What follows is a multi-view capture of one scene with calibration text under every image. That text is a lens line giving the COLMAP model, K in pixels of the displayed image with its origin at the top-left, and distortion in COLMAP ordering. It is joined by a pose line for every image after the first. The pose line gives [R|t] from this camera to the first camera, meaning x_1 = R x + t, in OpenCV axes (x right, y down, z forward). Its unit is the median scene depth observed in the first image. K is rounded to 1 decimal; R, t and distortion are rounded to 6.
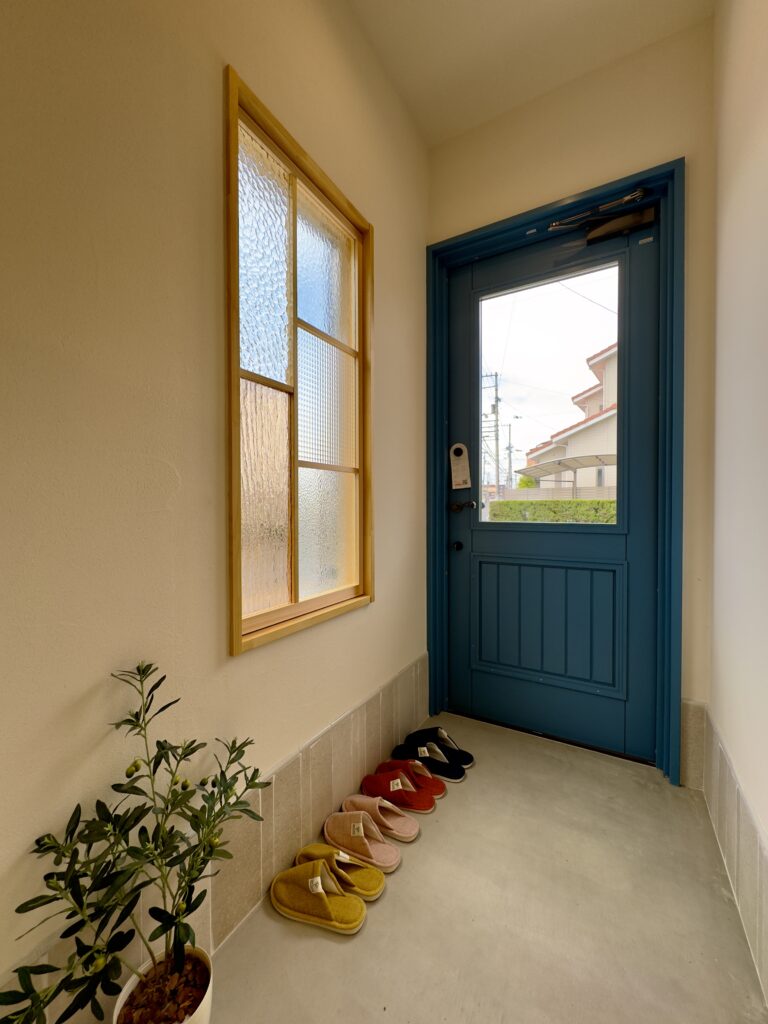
lens RADIAL K [[419.1, 0, 384.0], [0, 419.1, 512.0], [0, 0, 1]] dist [0.001222, 0.000075]
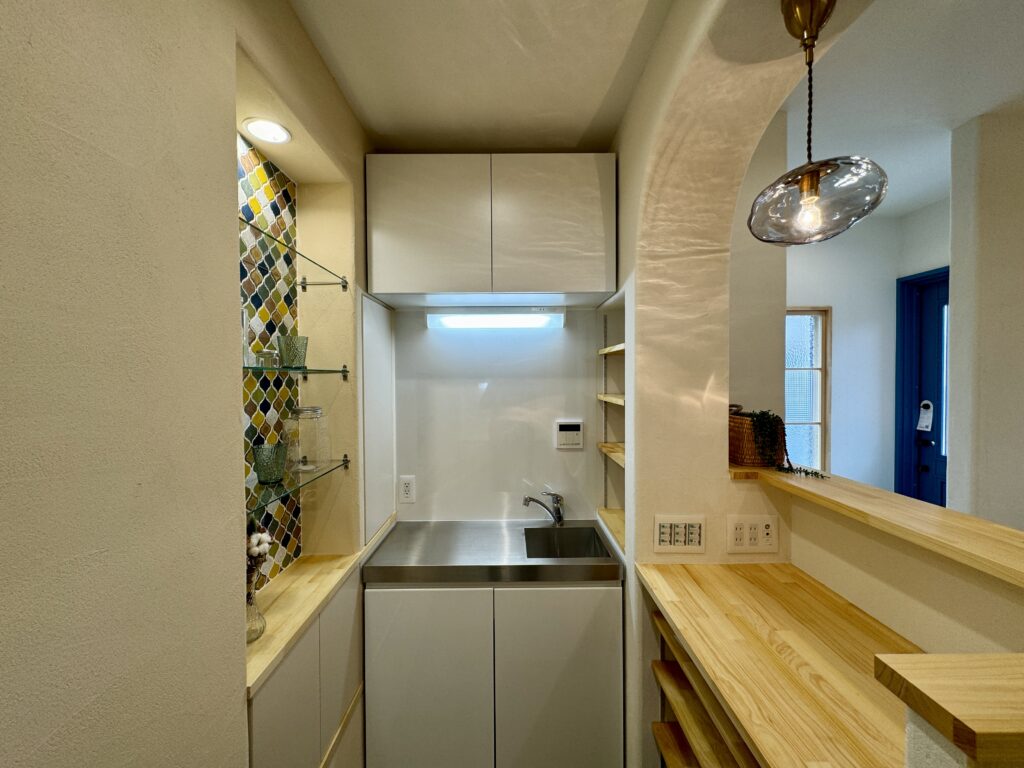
lens RADIAL K [[409.1, 0, 512.0], [0, 409.1, 384.0], [0, 0, 1]] dist [0.001884, 0.000527]
pose [[0.506705, 0.015611, -0.861978, 0.702491], [-0.007746, 0.999878, 0.013555, -0.235710], [0.862085, -0.000191, 0.506764, -1.050940]]
